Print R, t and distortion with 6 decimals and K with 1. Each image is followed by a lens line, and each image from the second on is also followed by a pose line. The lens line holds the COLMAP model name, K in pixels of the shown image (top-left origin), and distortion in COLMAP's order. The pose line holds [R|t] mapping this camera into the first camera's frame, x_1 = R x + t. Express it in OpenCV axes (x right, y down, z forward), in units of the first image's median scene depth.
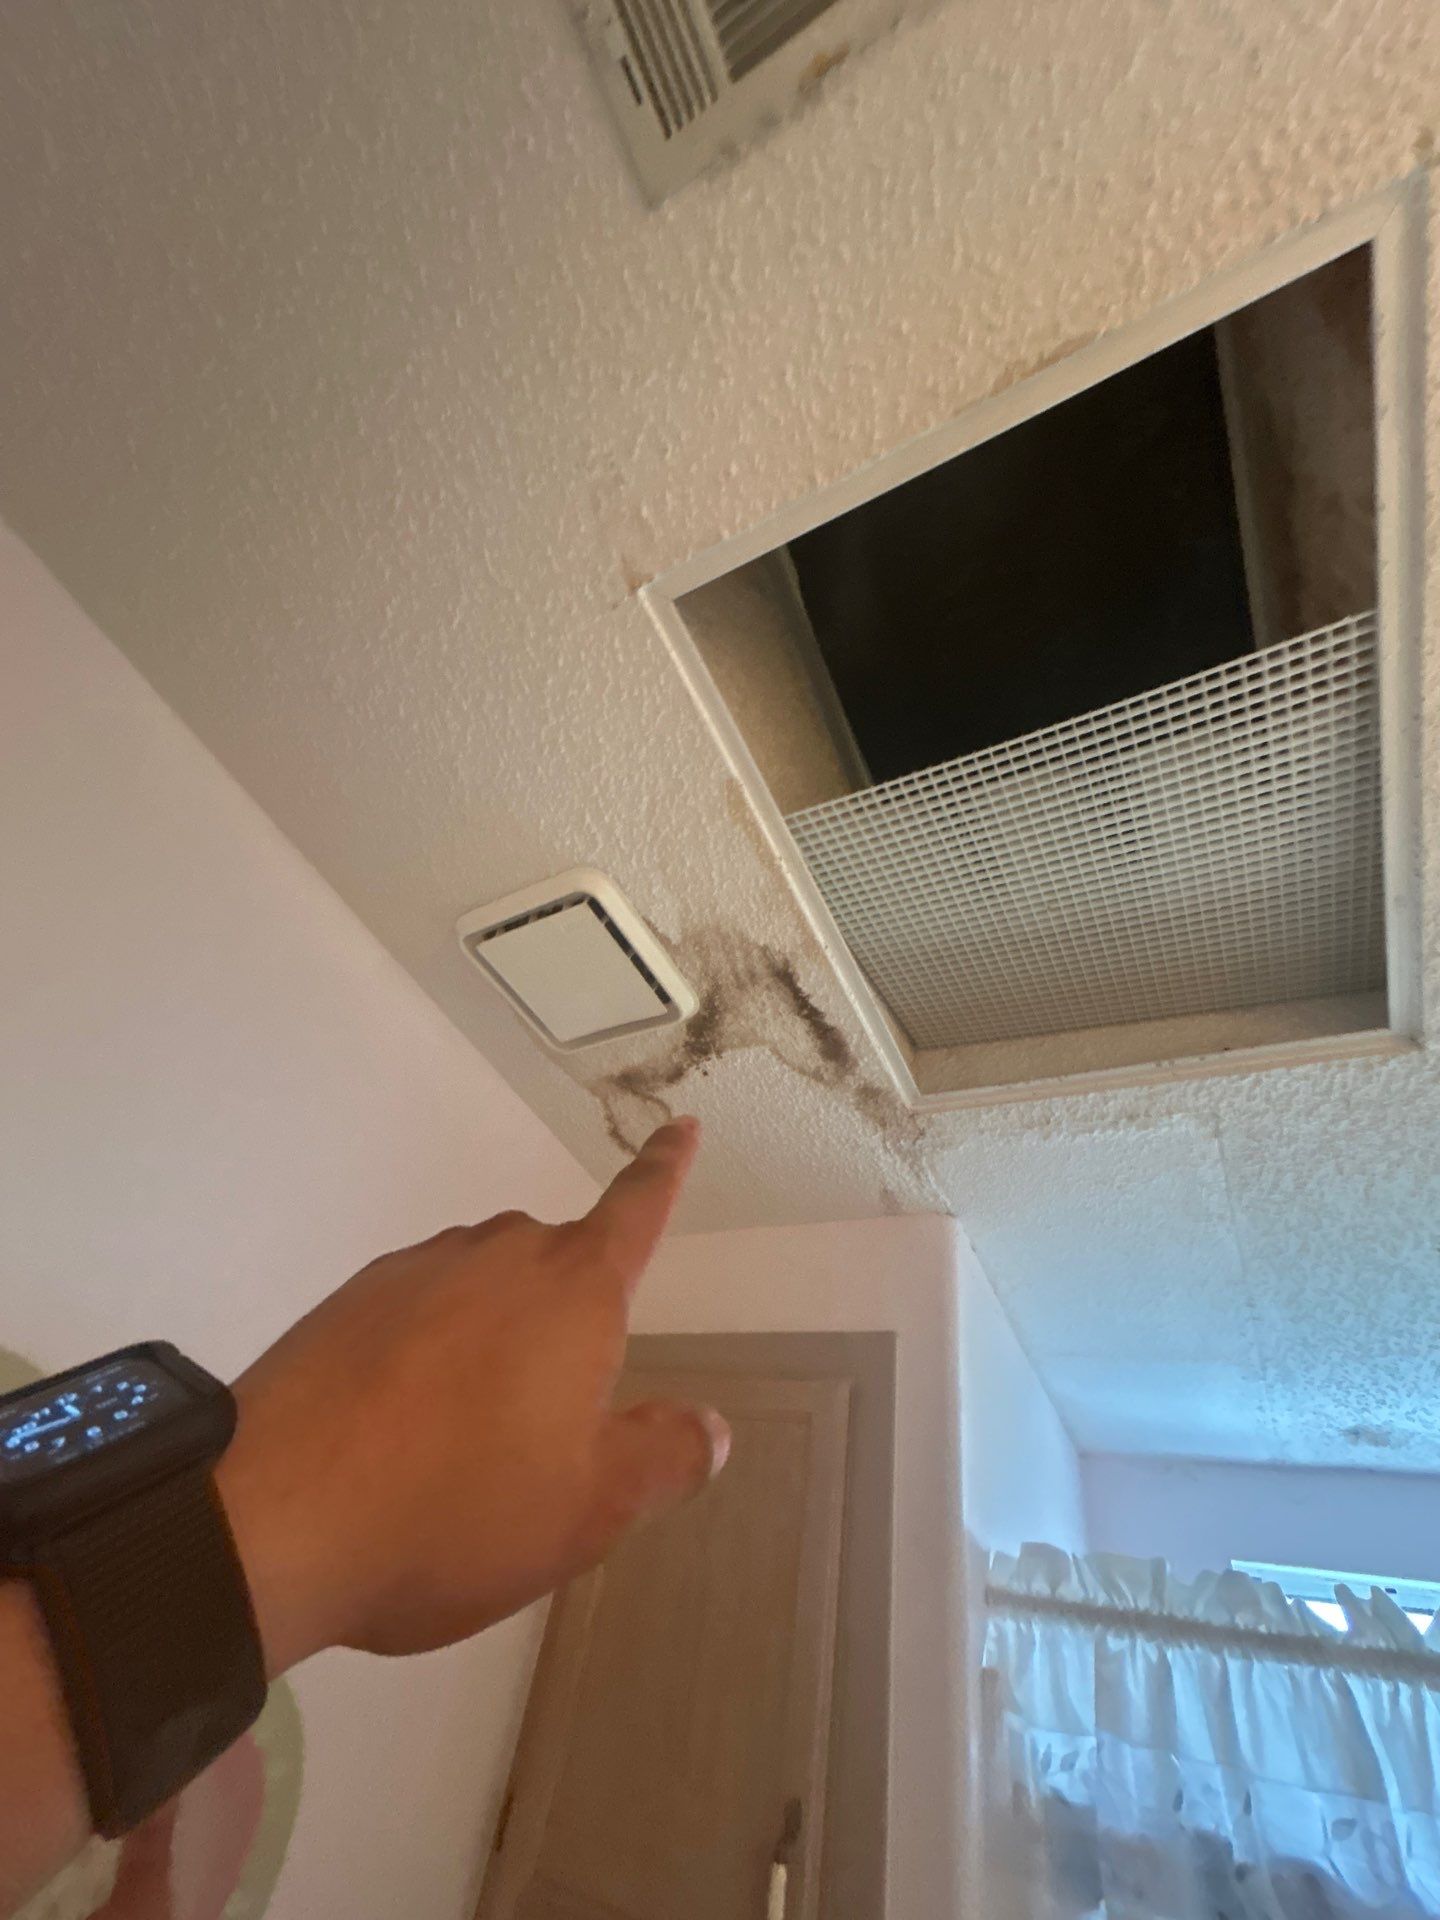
lens RADIAL K [[776.9, 0, 723.0], [0, 776.9, 958.3], [0, 0, 1]] dist [0.002578, -0.000172]
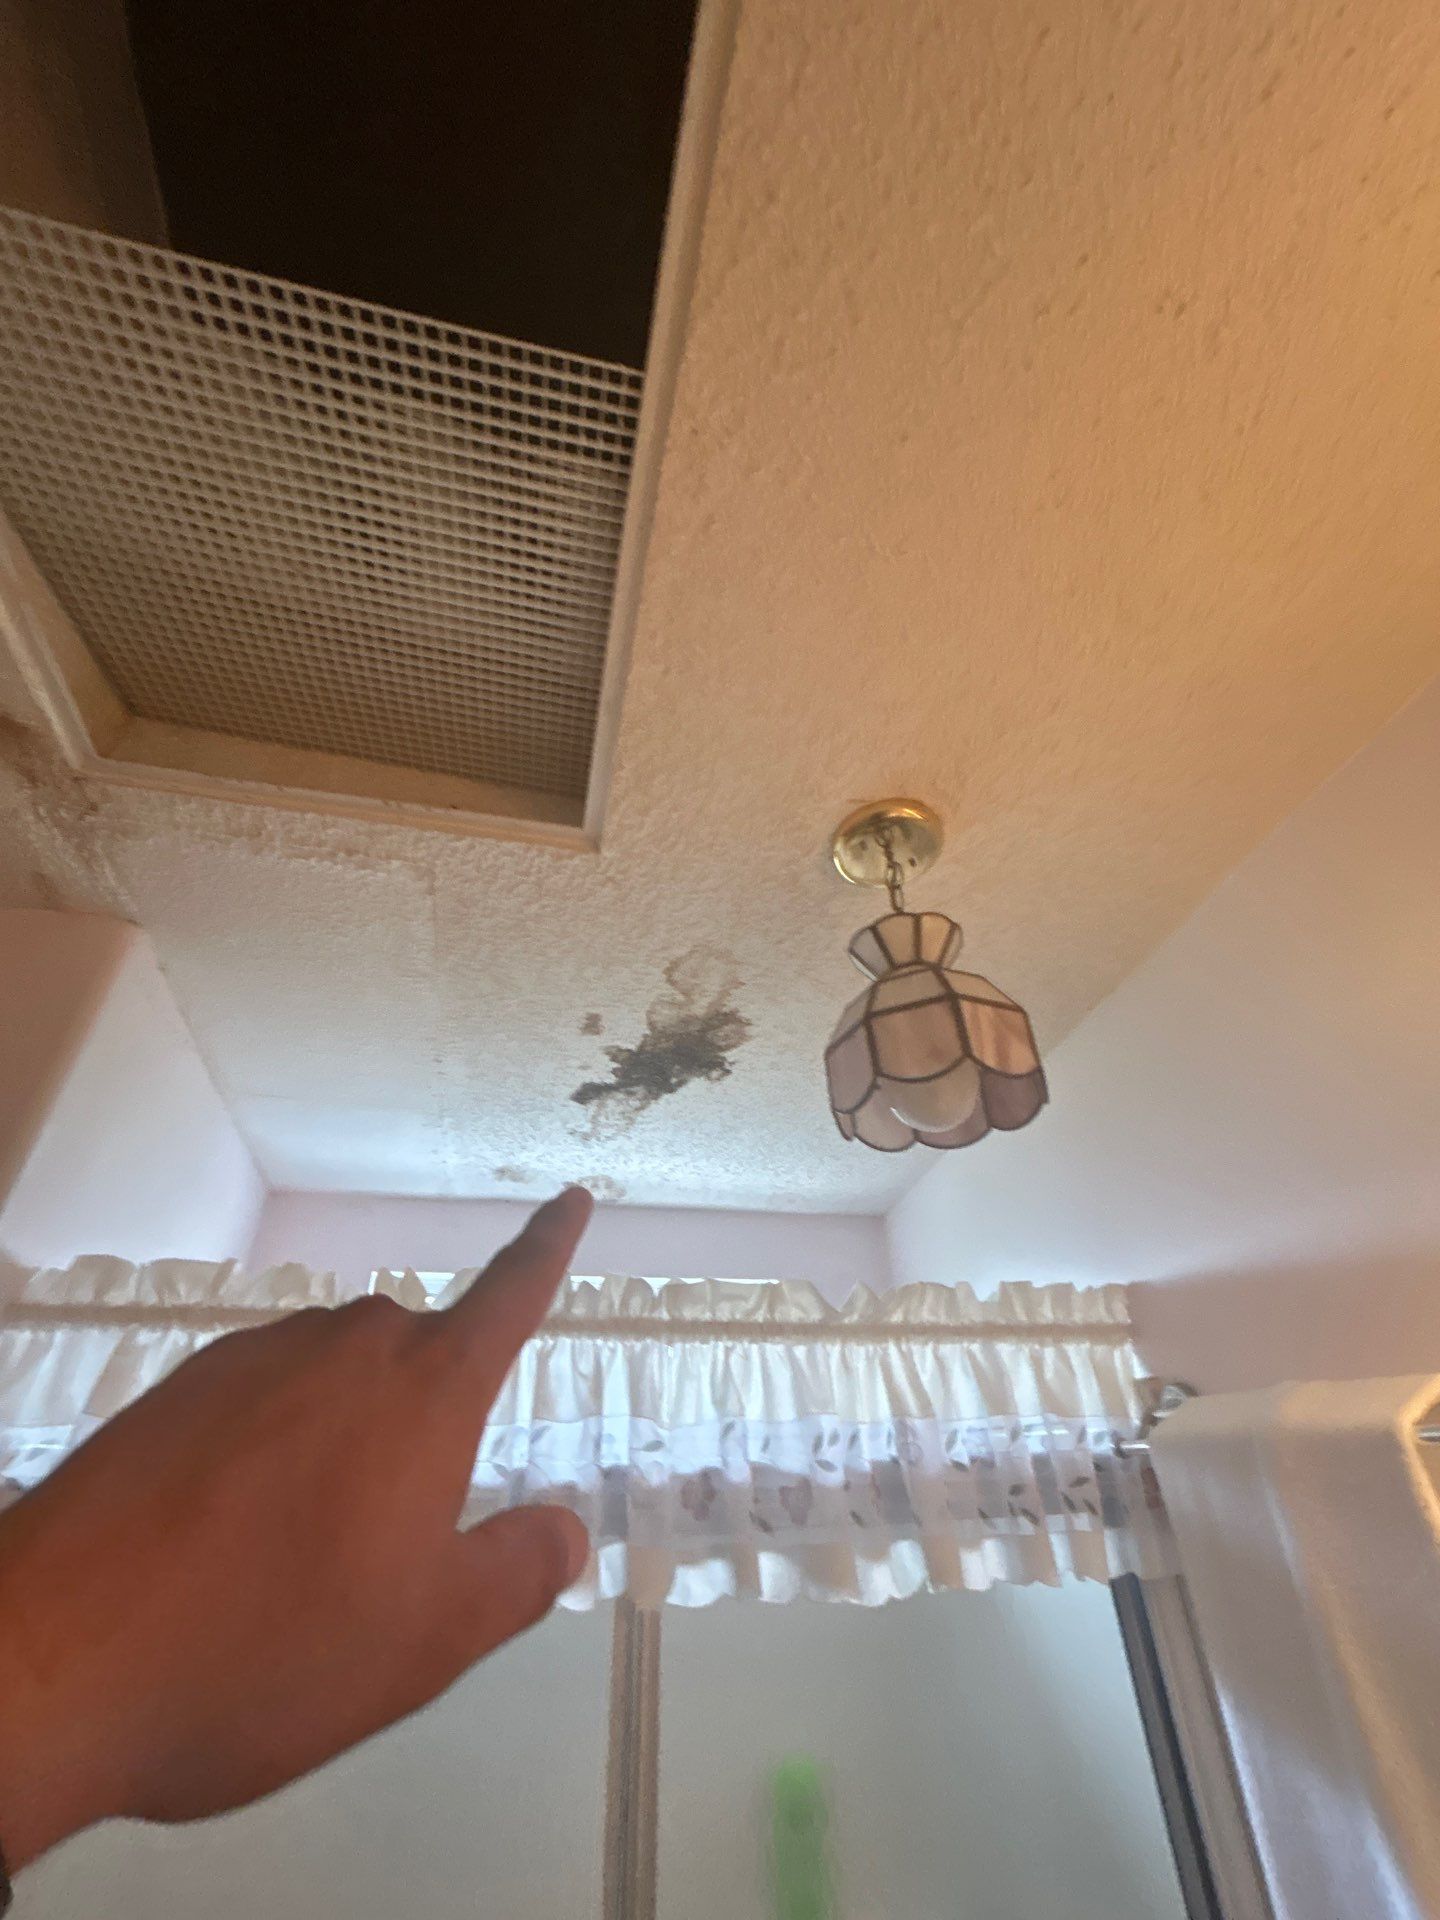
lens RADIAL K [[774.9, 0, 726.3], [0, 774.9, 959.3], [0, 0, 1]] dist [-0.004897, 0.001623]
pose [[0.718465, 0.203566, 0.665108, 0.257188], [-0.357705, 0.928213, 0.102308, 0.066080], [-0.596536, -0.311417, 0.739706, -0.011424]]
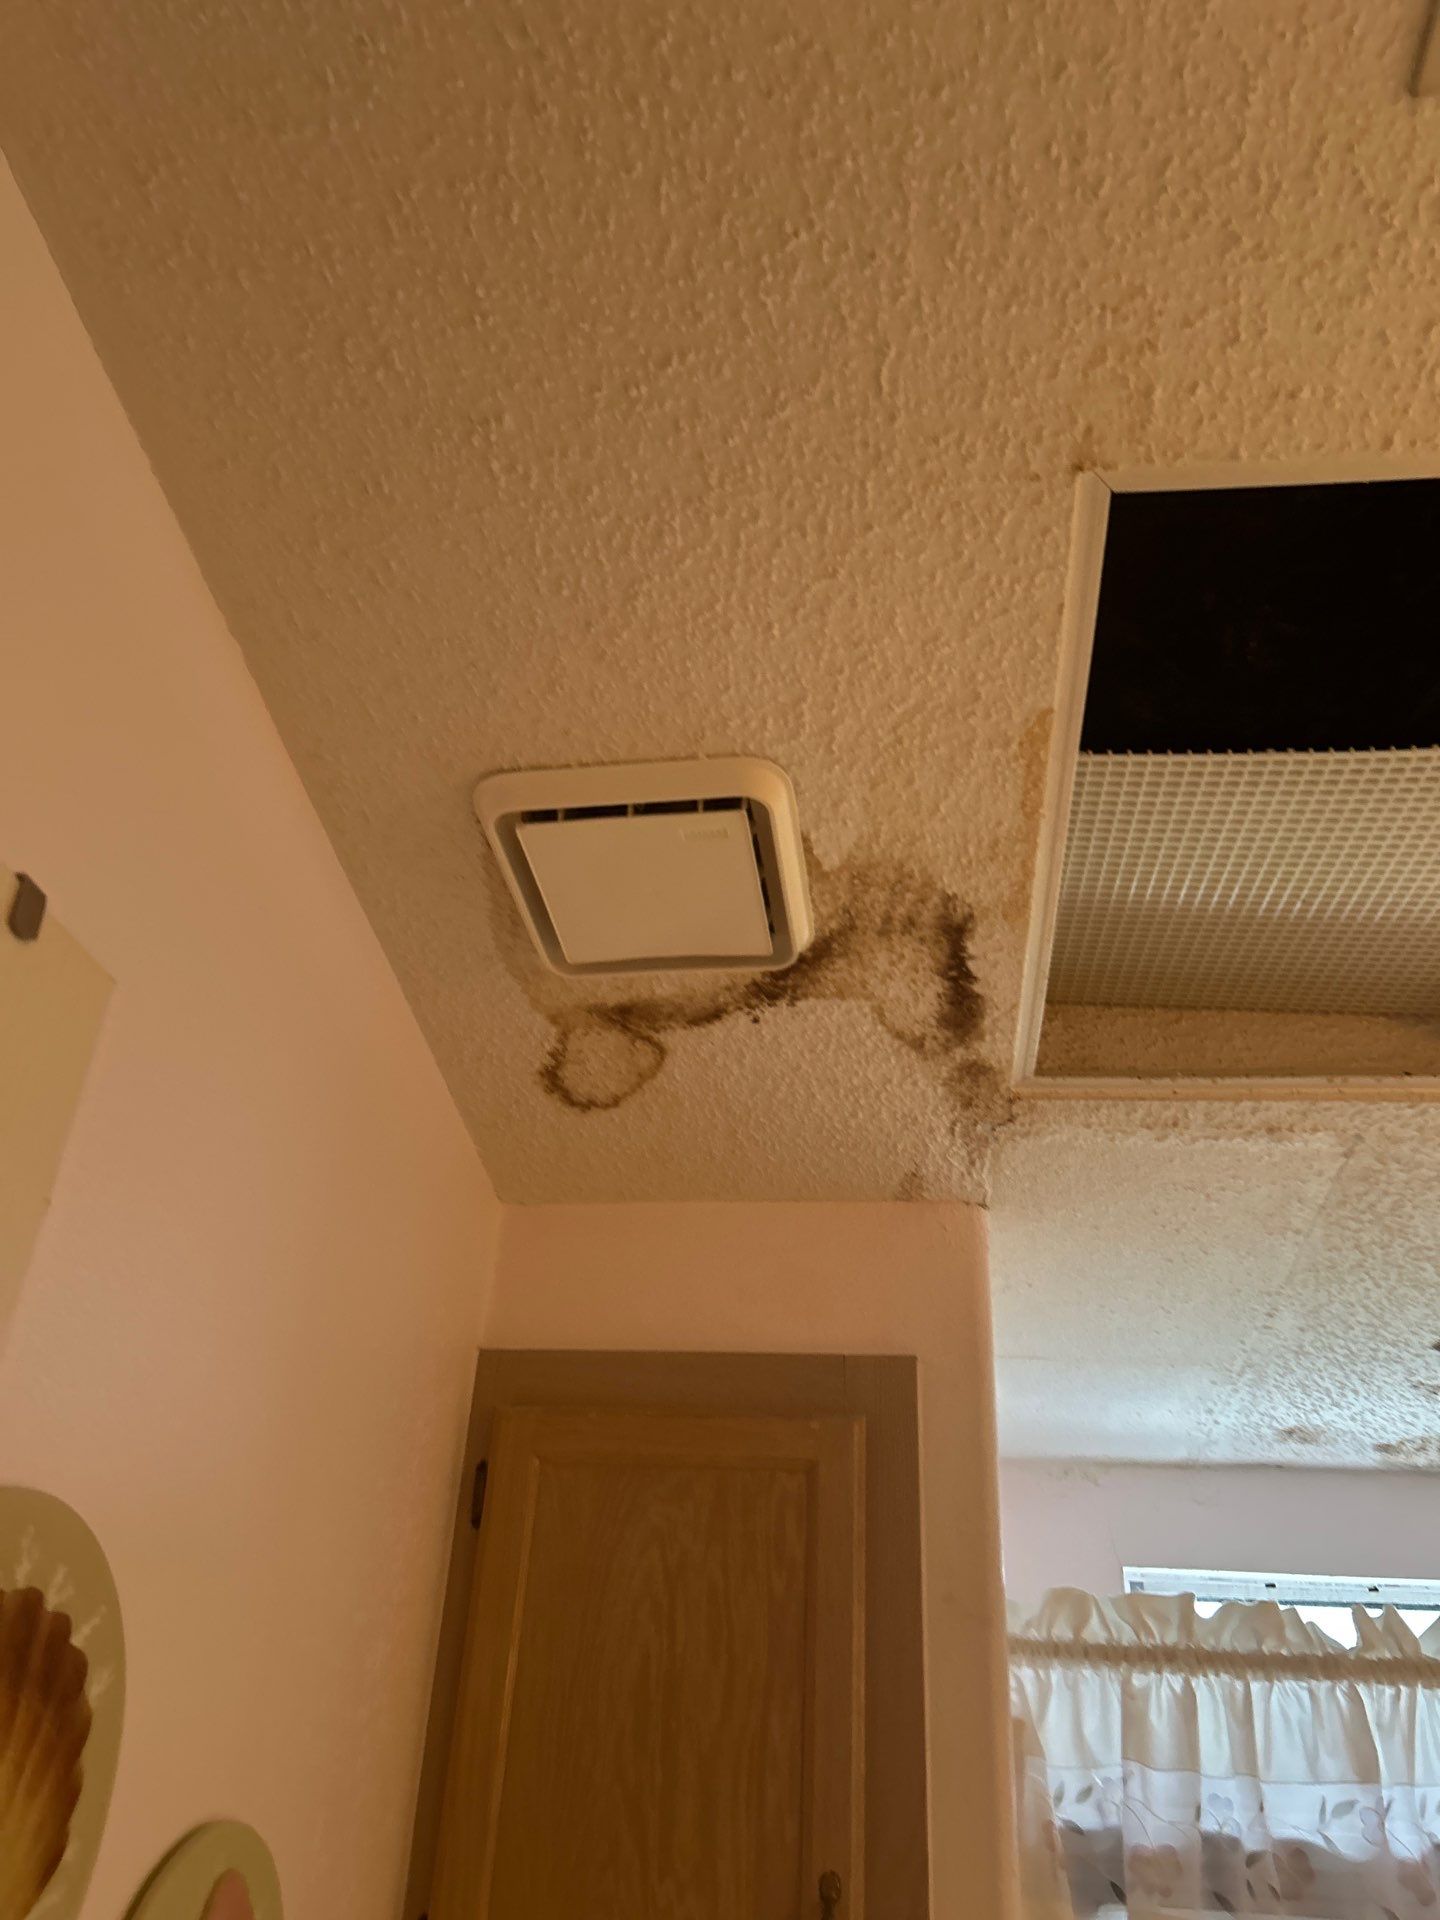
lens RADIAL K [[1448.5, 0, 726.3], [0, 1448.5, 950.5], [0, 0, 1]] dist [0.068200, -0.066401]
pose [[0.913768, 0.084154, 0.397424, -0.639283], [-0.186714, 0.955853, 0.226898, -0.222480], [-0.360785, -0.281537, 0.889141, -0.112868]]
